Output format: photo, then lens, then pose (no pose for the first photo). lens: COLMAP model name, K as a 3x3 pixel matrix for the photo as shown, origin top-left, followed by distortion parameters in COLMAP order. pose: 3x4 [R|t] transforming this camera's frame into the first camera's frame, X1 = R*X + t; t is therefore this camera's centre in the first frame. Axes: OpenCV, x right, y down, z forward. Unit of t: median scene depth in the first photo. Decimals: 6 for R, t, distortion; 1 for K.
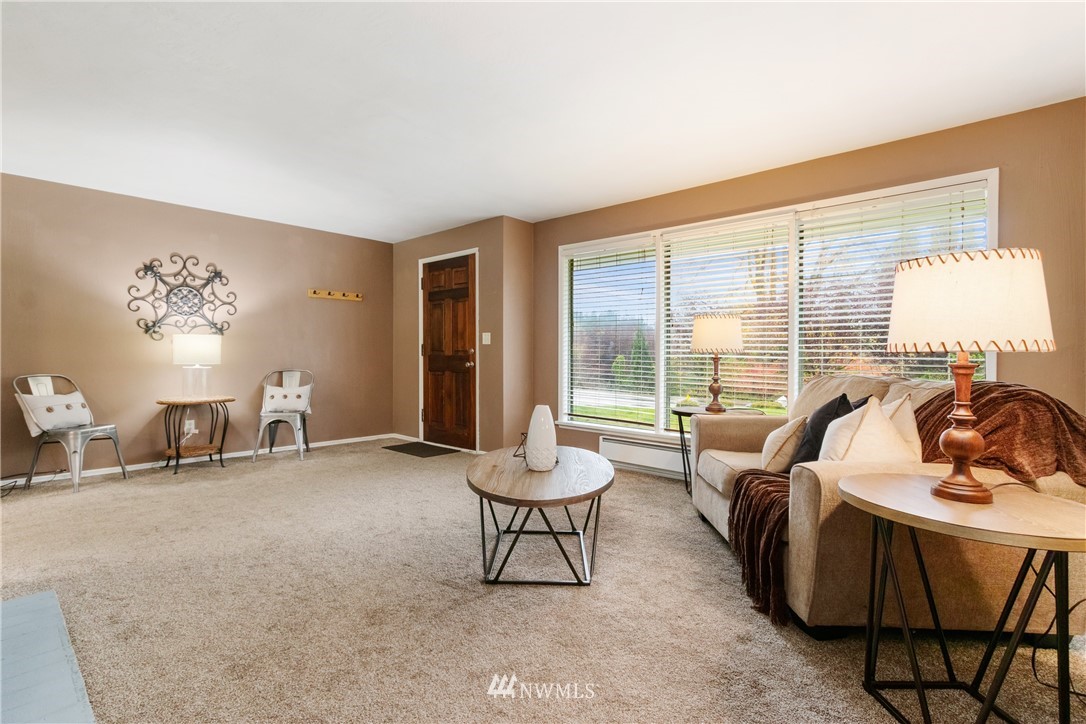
lens RADIAL K [[526.1, 0, 543.0], [0, 526.1, 360.0], [0, 0, 1]] dist [-0.002310, -0.000243]
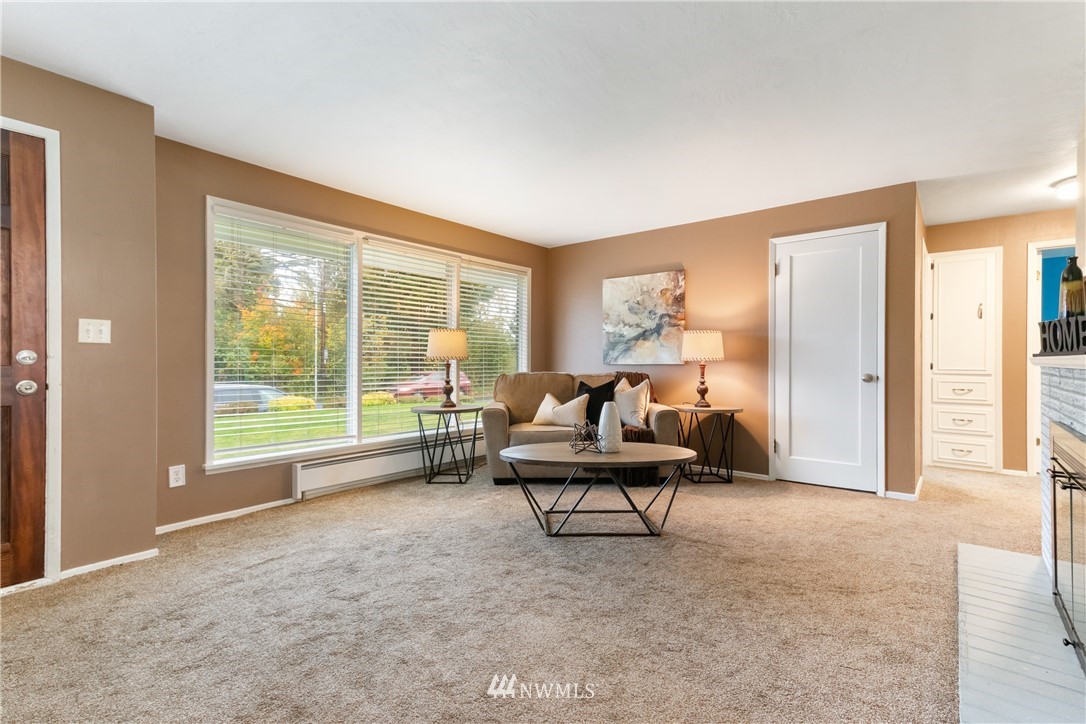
lens RADIAL K [[504.7, 0, 535.0], [0, 504.7, 360.1], [0, 0, 1]] dist [0.022102, 0.000001]
pose [[-0.058761, -0.006497, 0.998251, -0.660969], [0.008101, 0.999943, 0.006985, -0.014973], [-0.998239, 0.008497, -0.058705, 0.671417]]
